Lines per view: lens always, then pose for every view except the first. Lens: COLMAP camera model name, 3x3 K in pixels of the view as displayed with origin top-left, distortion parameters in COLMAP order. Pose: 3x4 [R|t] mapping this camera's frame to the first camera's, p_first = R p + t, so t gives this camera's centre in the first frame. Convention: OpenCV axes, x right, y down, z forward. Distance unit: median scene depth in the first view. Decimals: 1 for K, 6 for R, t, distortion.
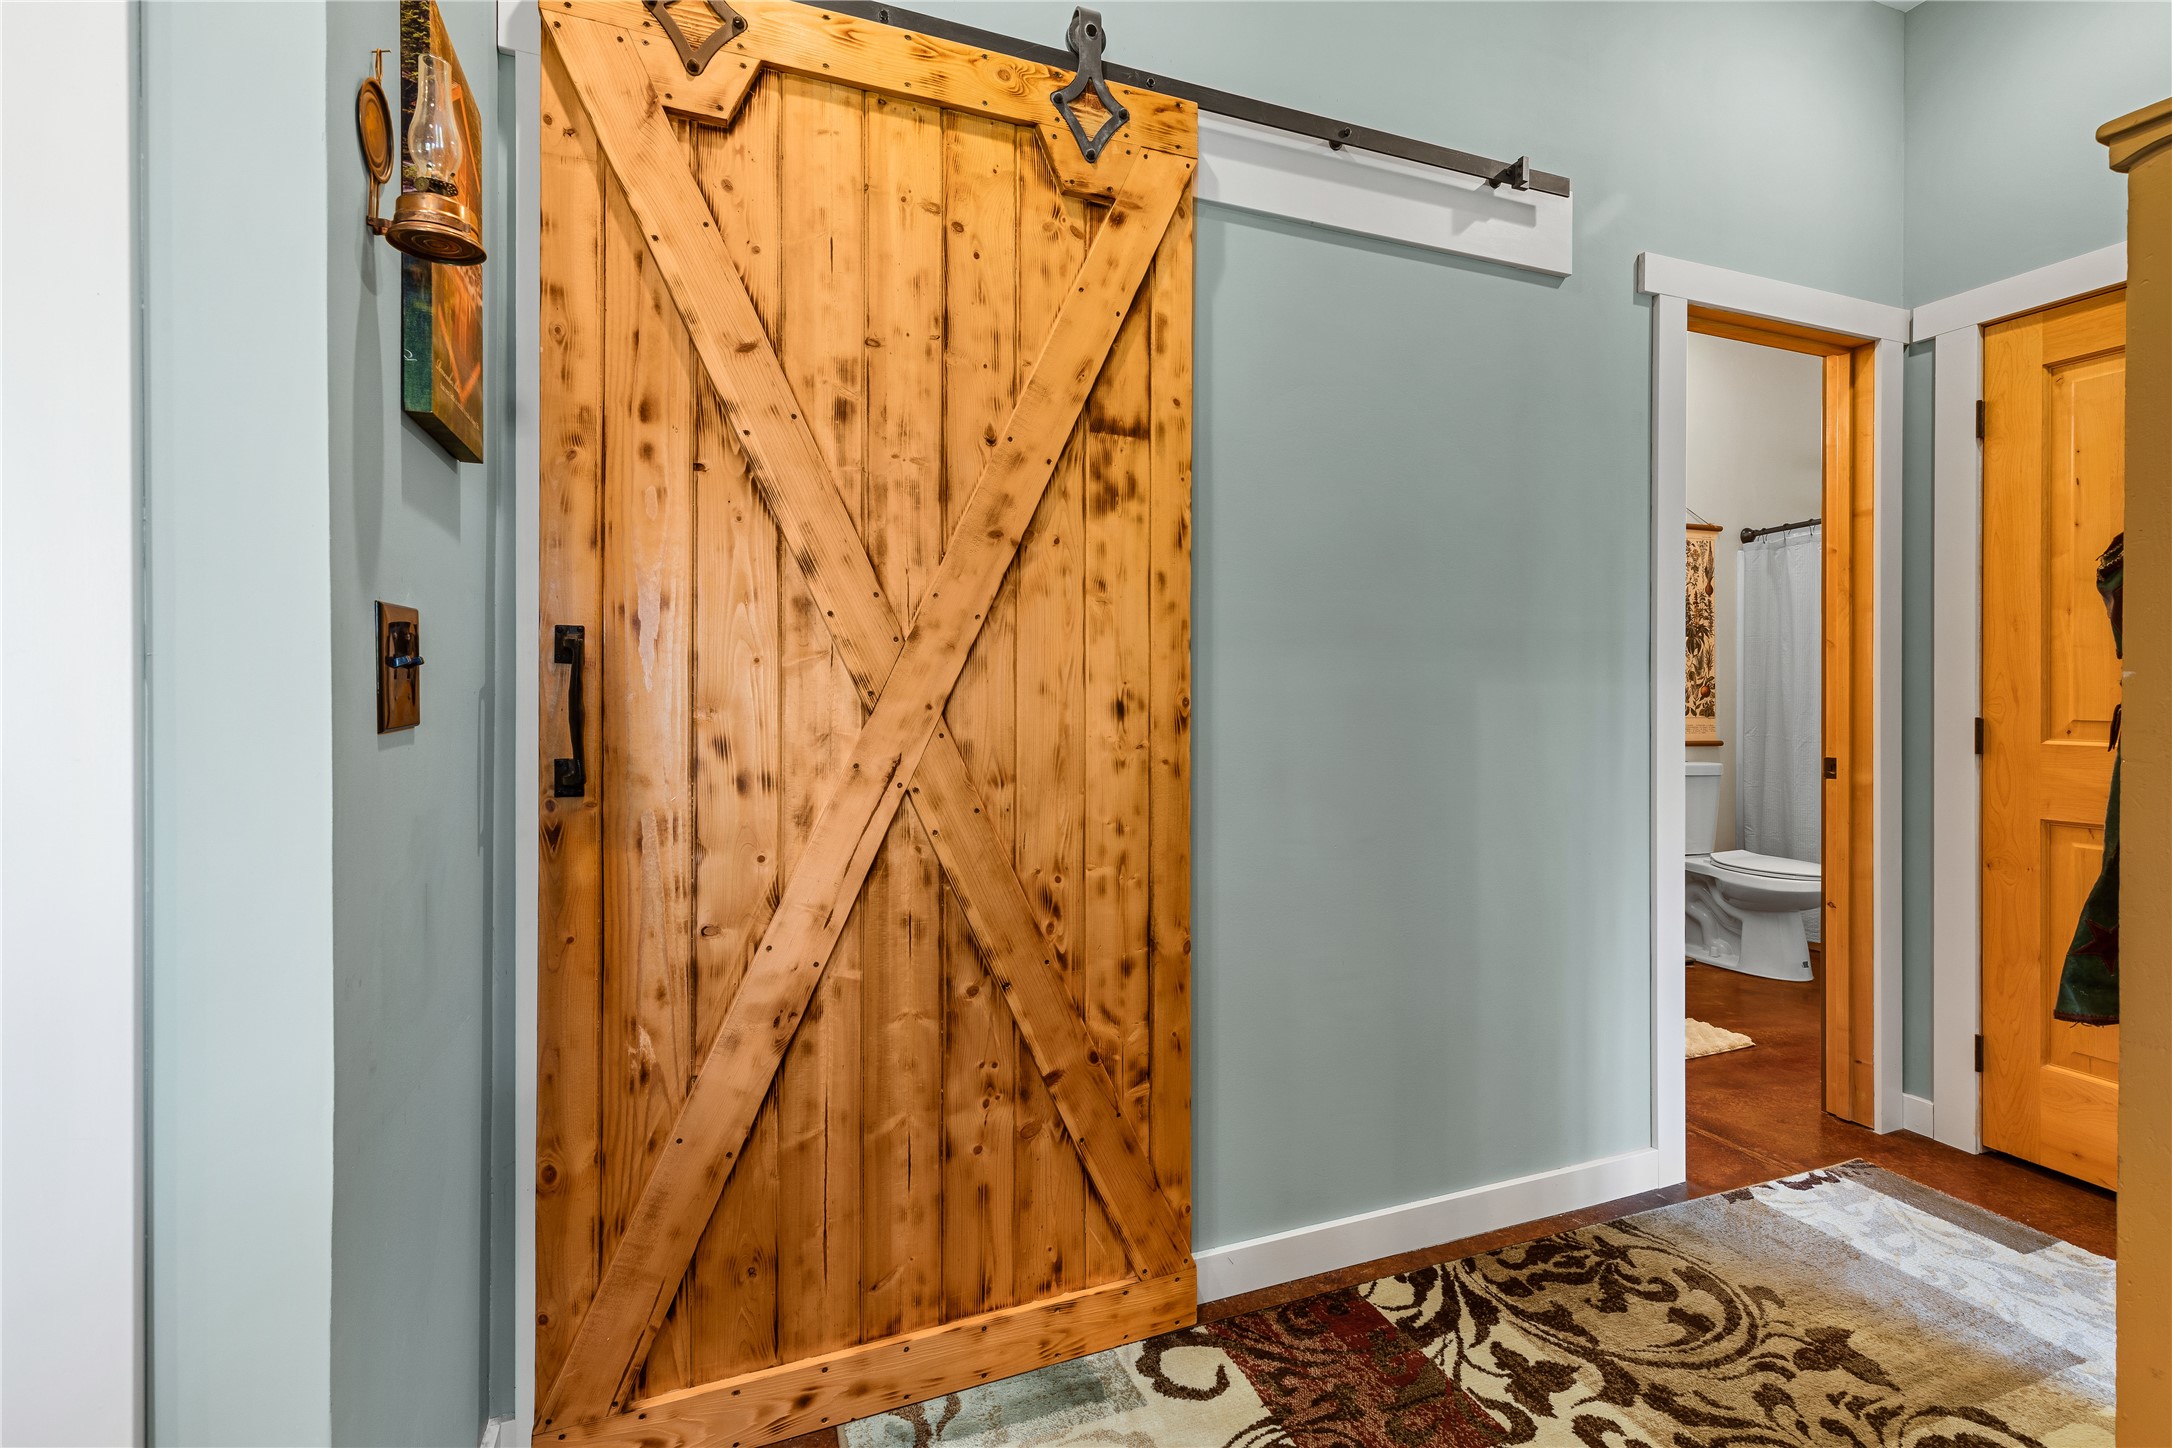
lens RADIAL K [[998.0, 0, 1096.0], [0, 998.0, 681.5], [0, 0, 1]] dist [0.017162, -0.000489]
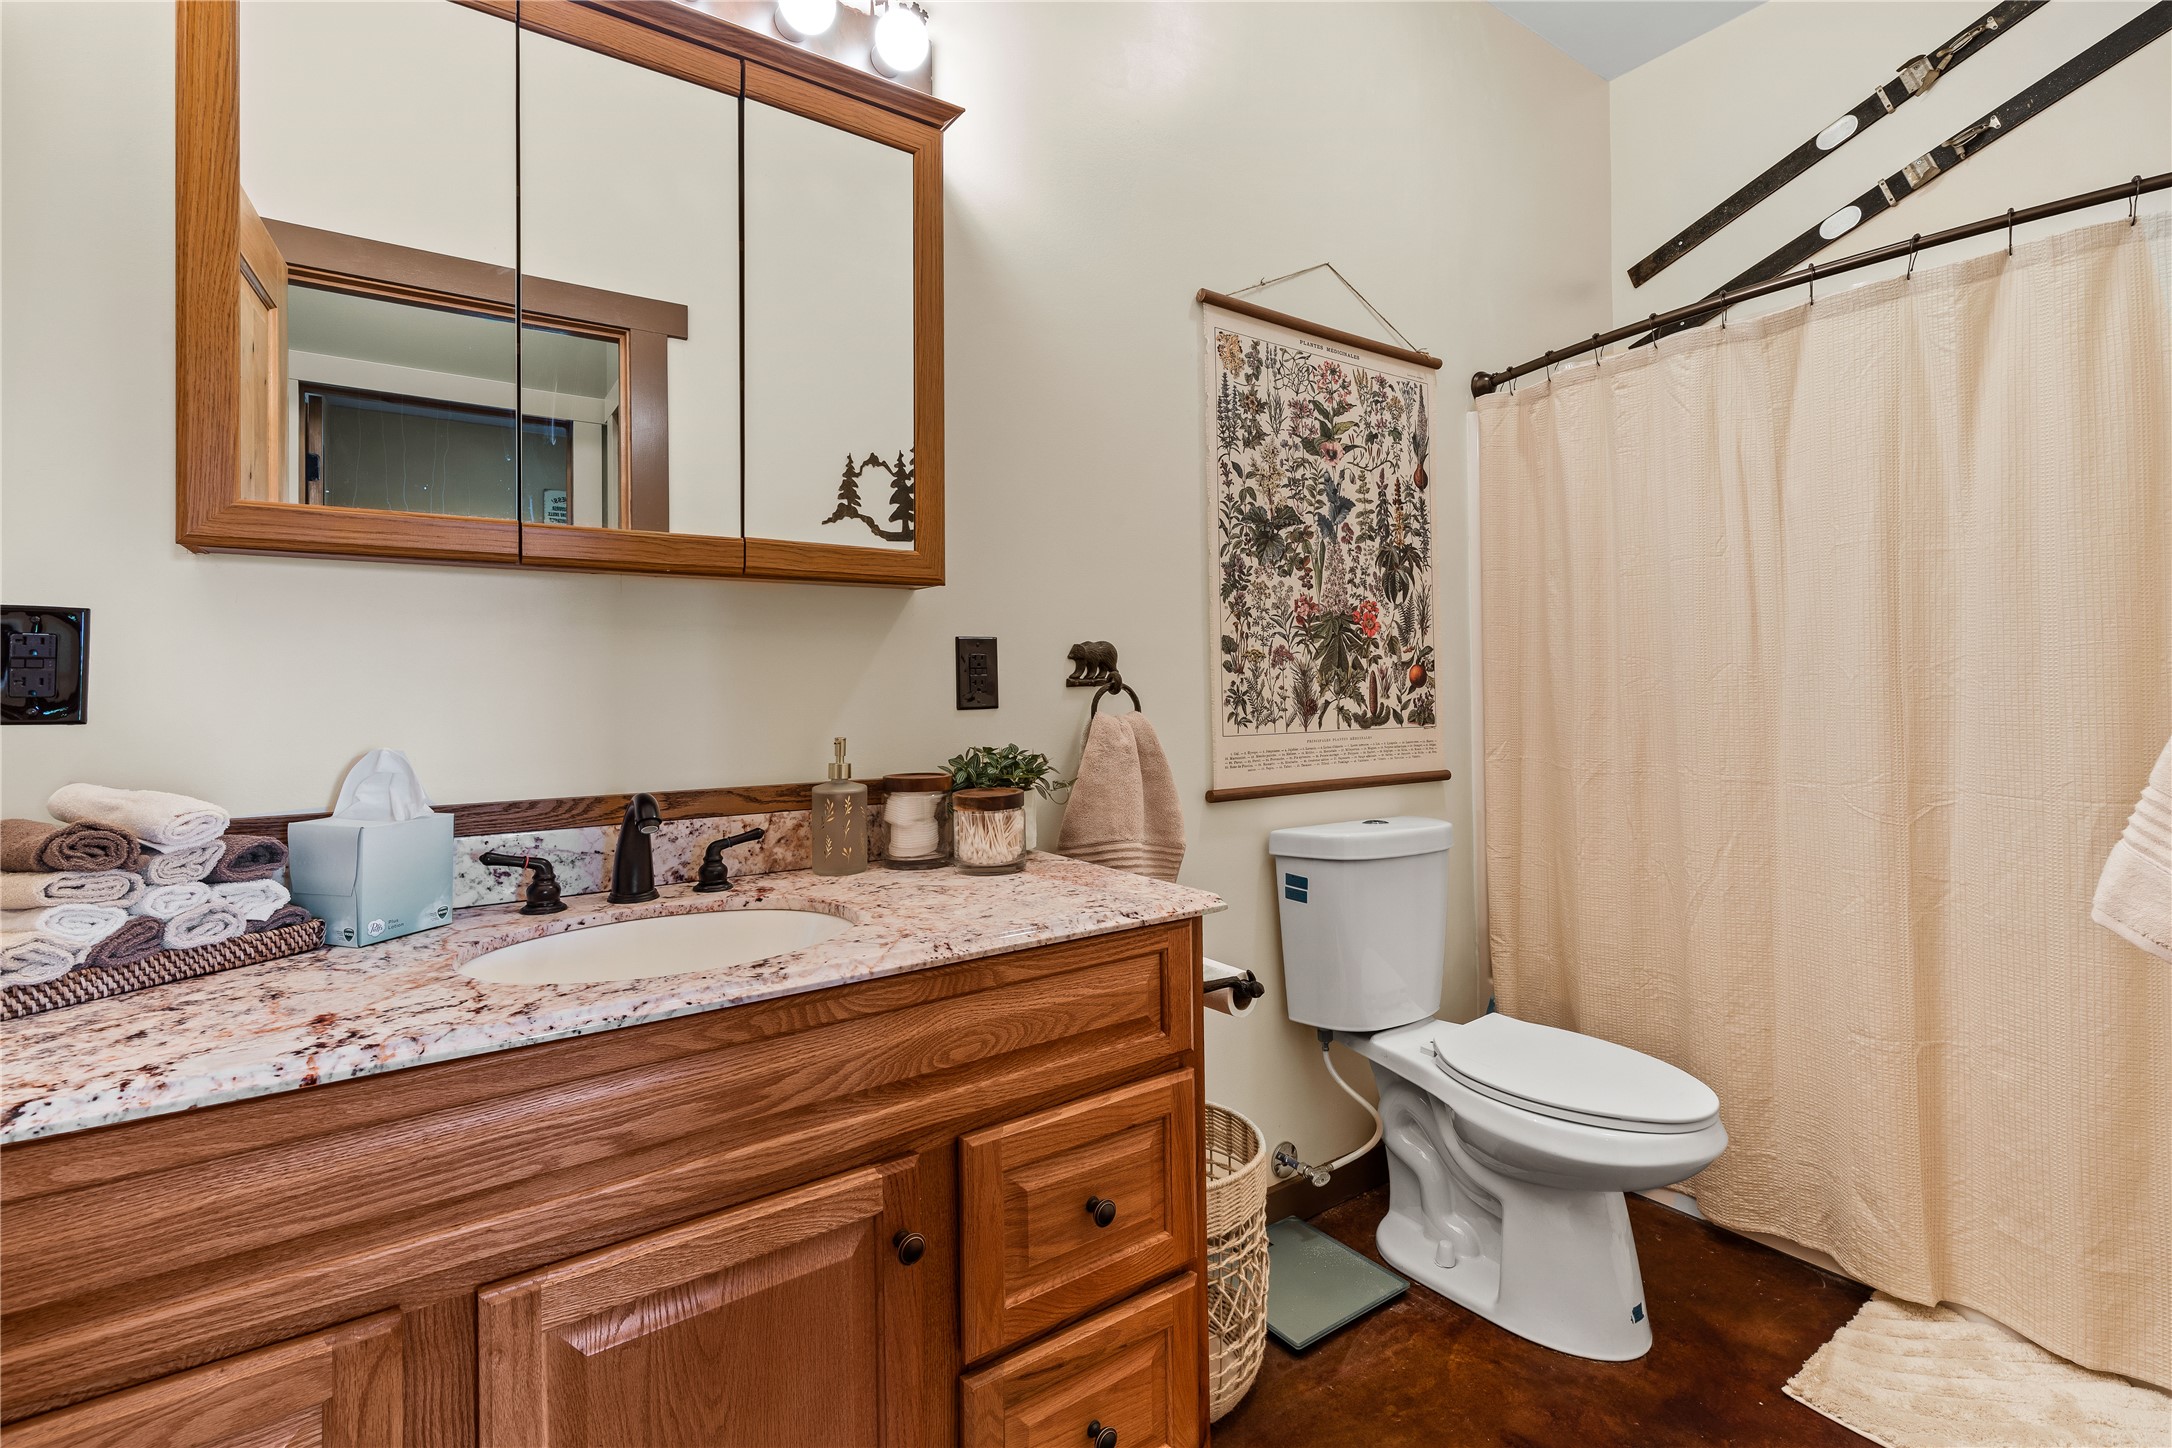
lens RADIAL K [[997.9, 0, 1095.0], [0, 997.9, 659.4], [0, 0, 1]] dist [0.001991, -0.000218]
pose [[0.973247, -0.008523, 0.229604, 0.439282], [0.012232, 0.999817, -0.014738, 0.009005], [-0.229437, 0.017152, 0.973172, 0.722270]]
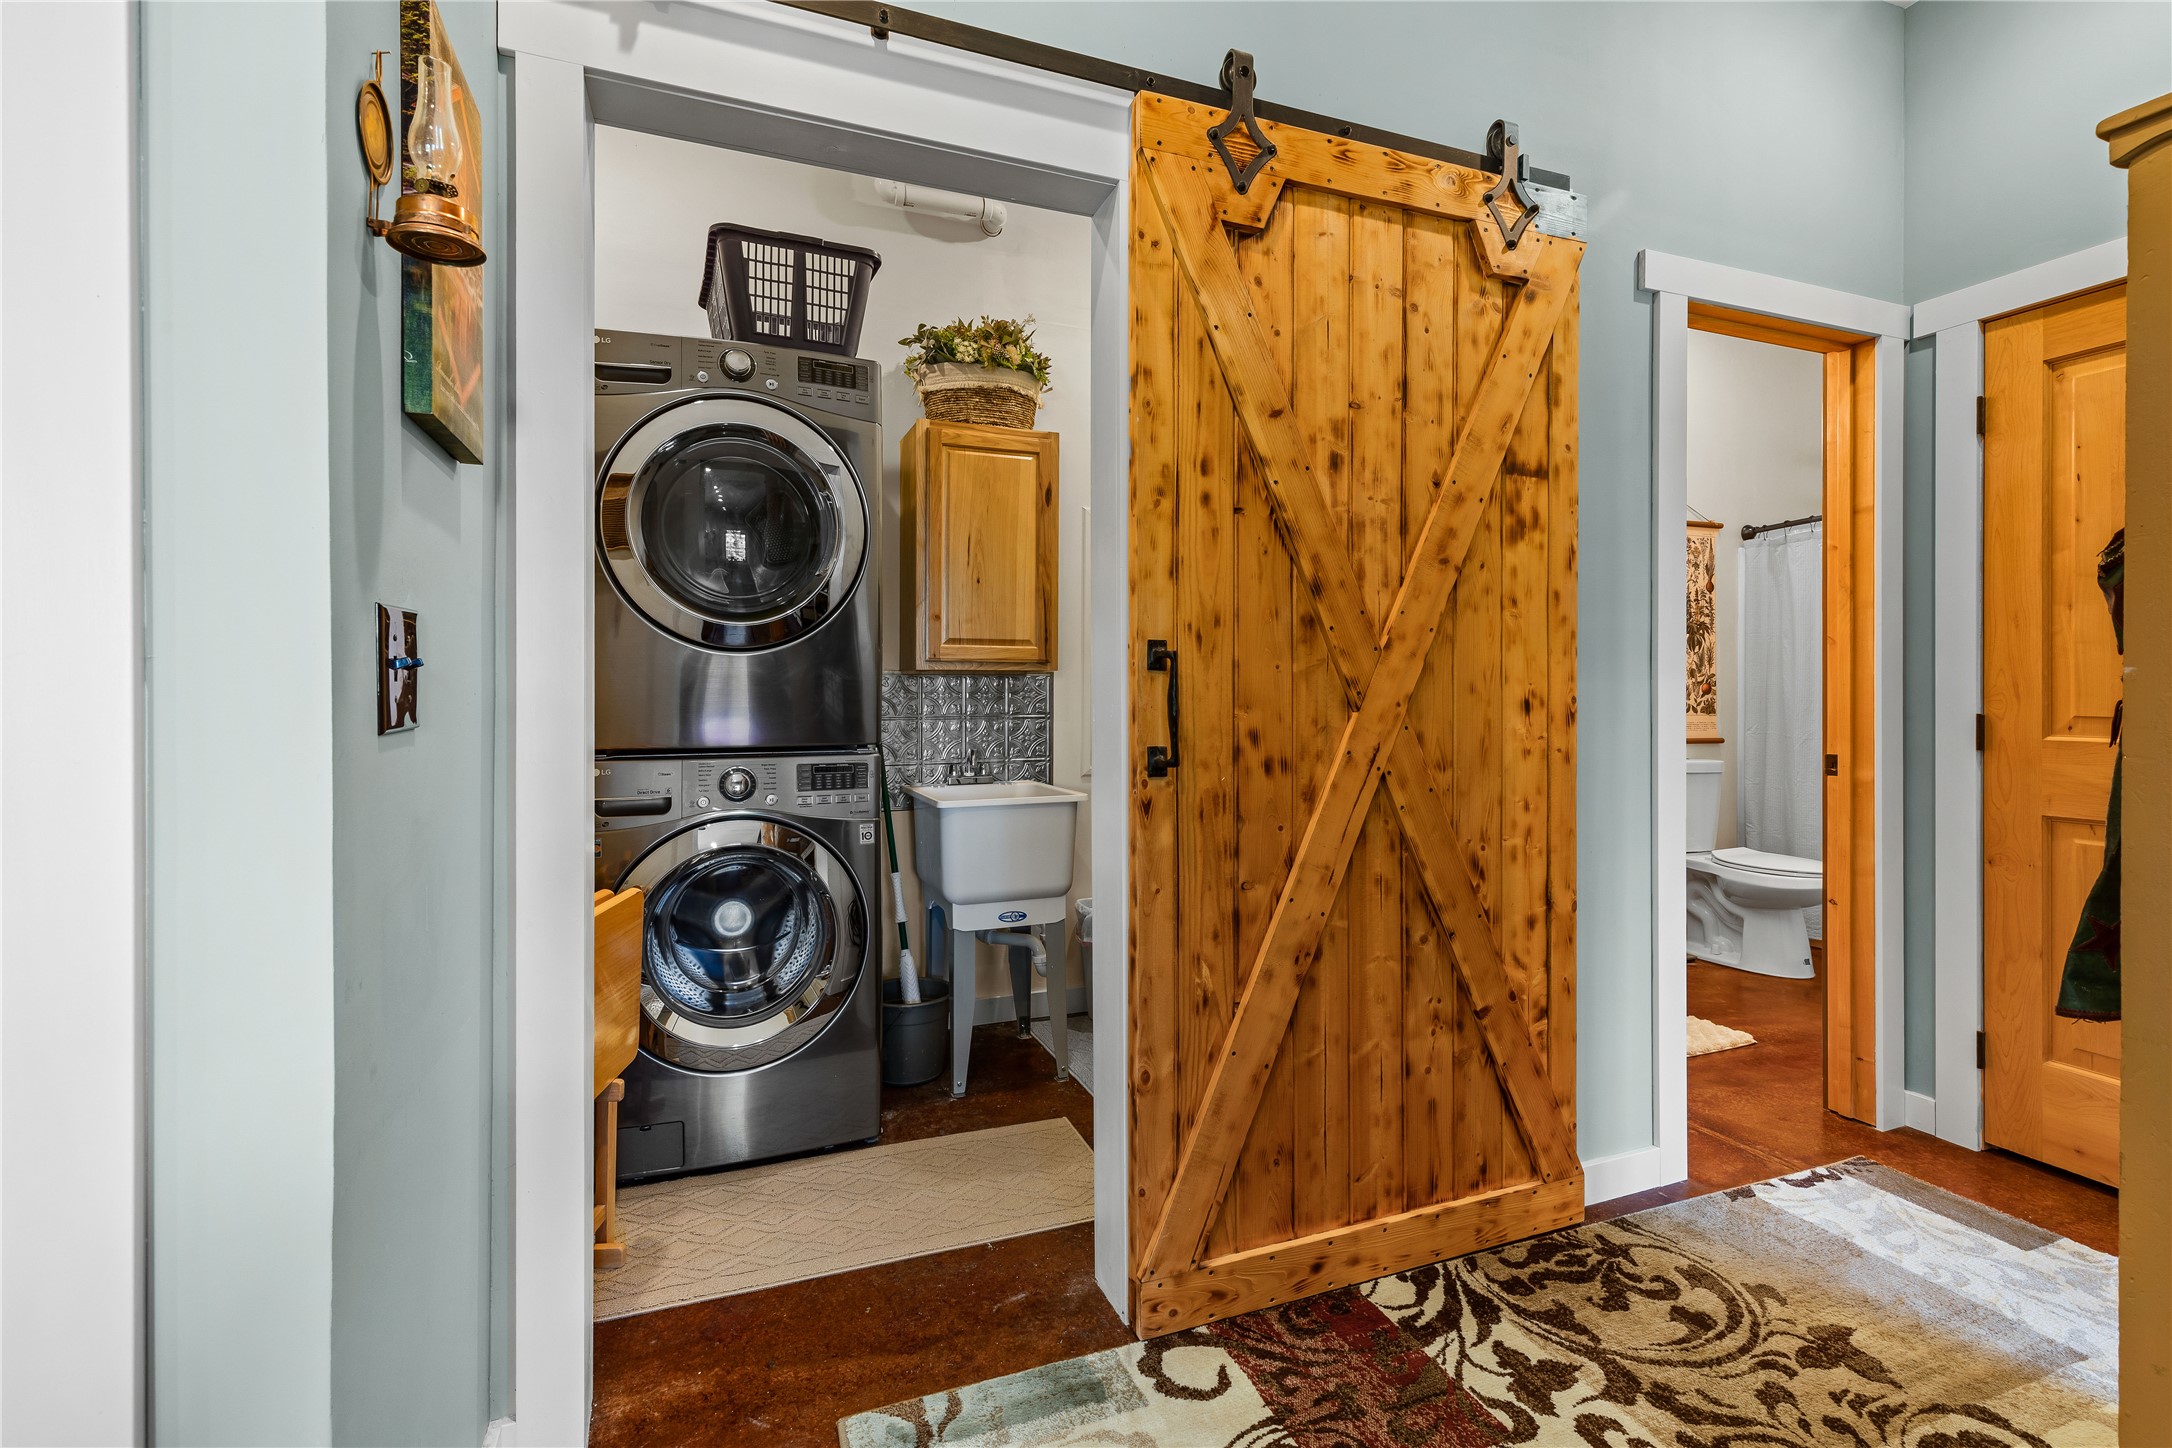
lens RADIAL K [[1001.6, 0, 1091.4], [0, 1001.6, 681.3], [0, 0, 1]] dist [0.016688, -0.000183]
pose [[0.999994, -0.003449, 0.000318, -0.006929], [0.003449, 0.999994, 0.000382, -0.000053], [-0.000320, -0.000381, 1.000000, -0.002823]]
